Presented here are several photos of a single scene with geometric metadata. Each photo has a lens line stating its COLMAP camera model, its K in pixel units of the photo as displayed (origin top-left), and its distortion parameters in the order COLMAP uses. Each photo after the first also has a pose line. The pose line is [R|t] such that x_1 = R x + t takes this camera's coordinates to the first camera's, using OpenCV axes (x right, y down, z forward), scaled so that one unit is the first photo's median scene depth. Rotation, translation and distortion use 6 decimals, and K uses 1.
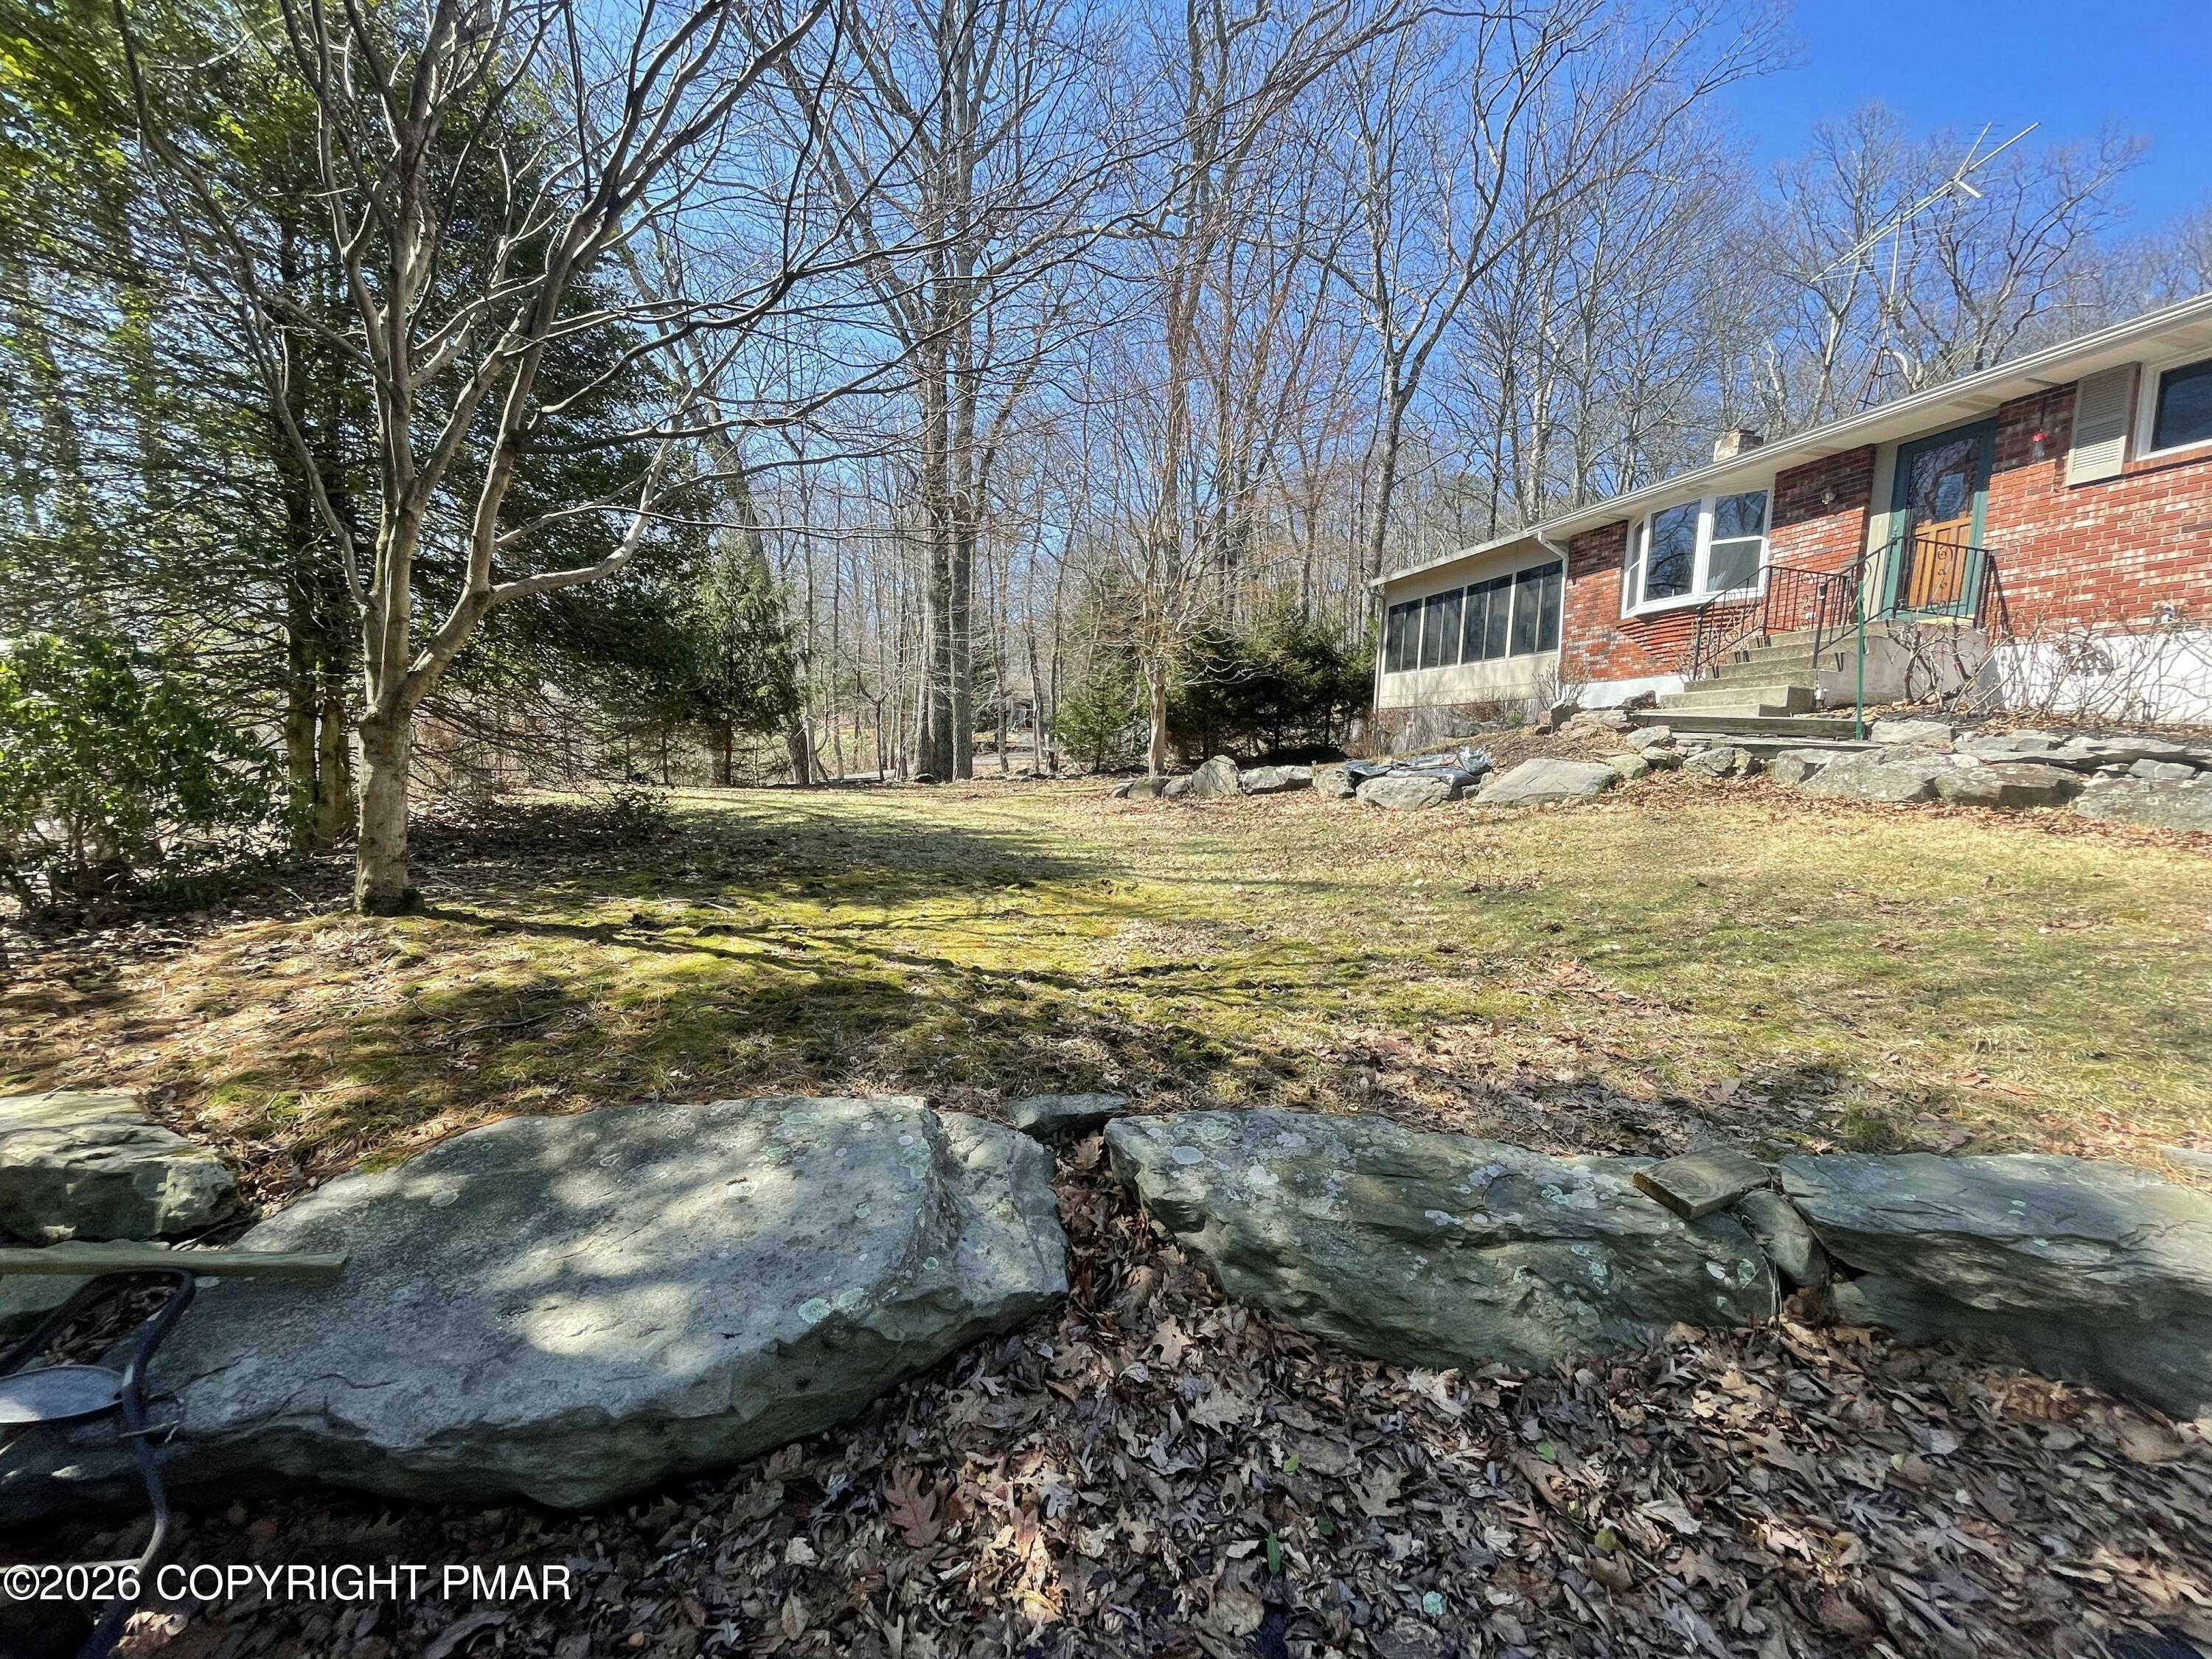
lens RADIAL K [[889.1, 0, 1096.2], [0, 889.1, 828.9], [0, 0, 1]] dist [-0.008470, 0.000697]
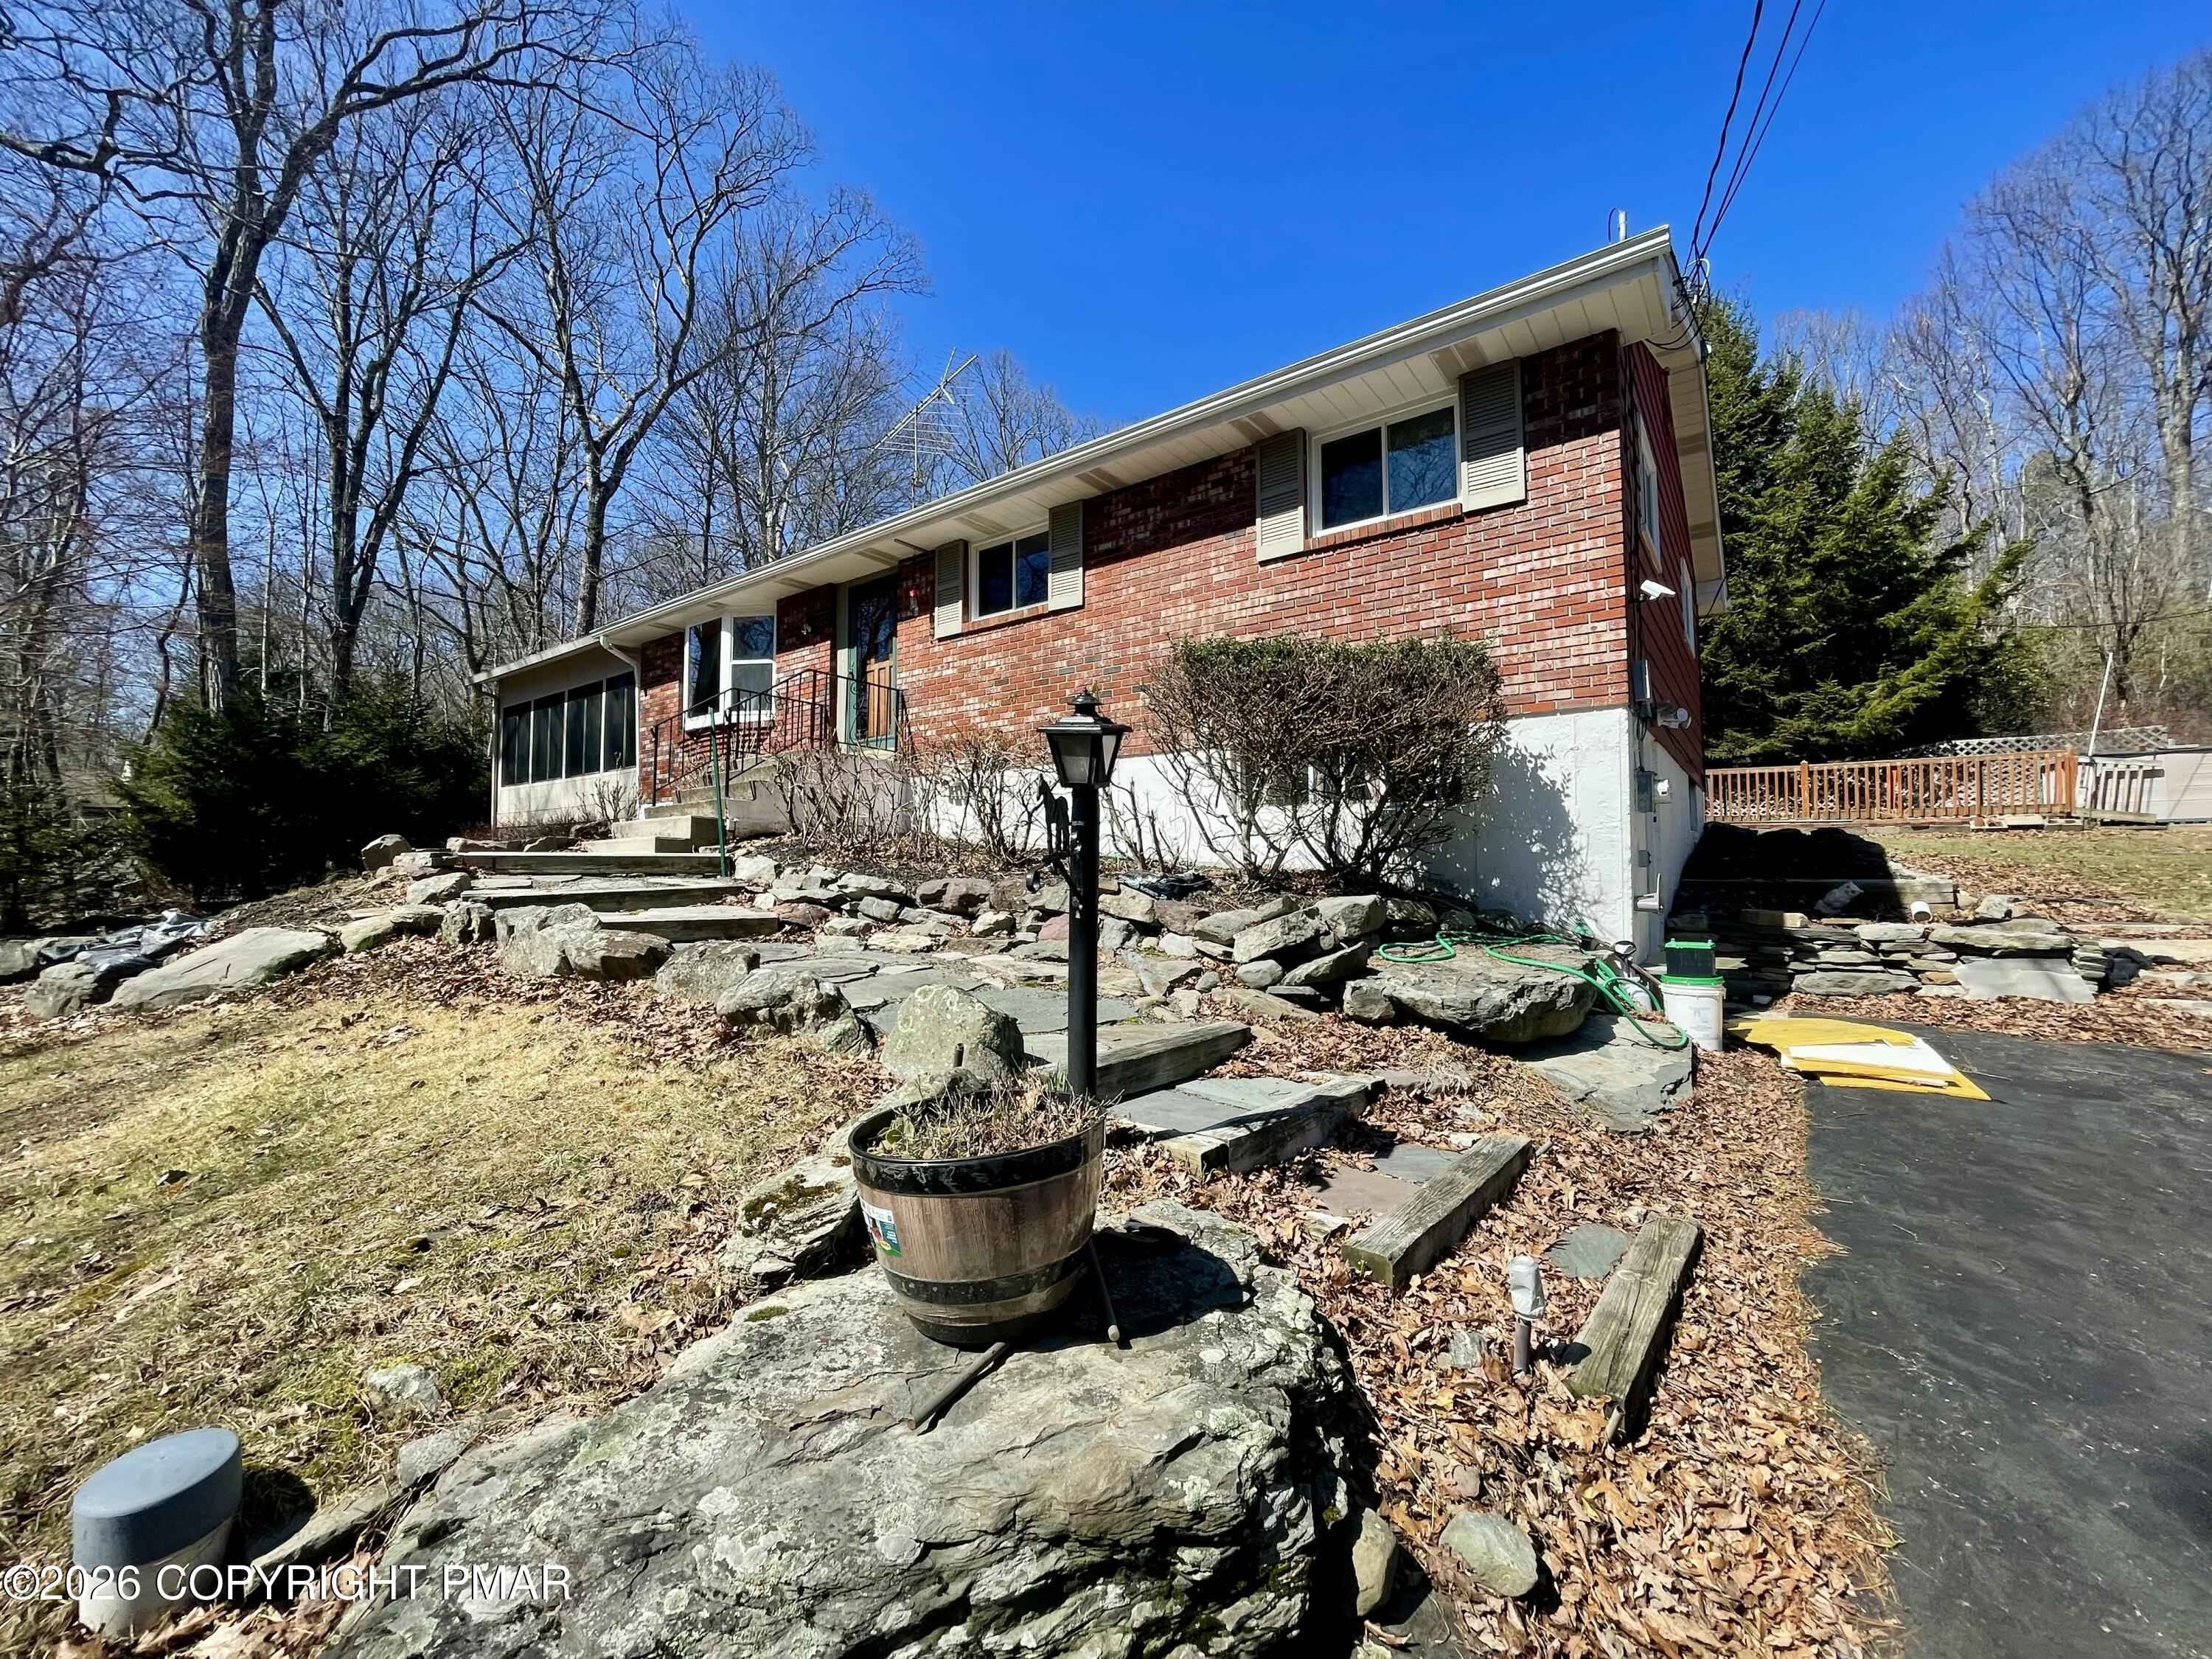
lens RADIAL K [[883.6, 0, 1103.2], [0, 883.6, 829.0], [0, 0, 1]] dist [-0.006214, -0.000057]
pose [[0.757532, -0.019046, 0.652520, 0.387072], [0.094806, 0.992186, -0.081104, -0.025585], [-0.645877, 0.123302, 0.753419, 0.027325]]
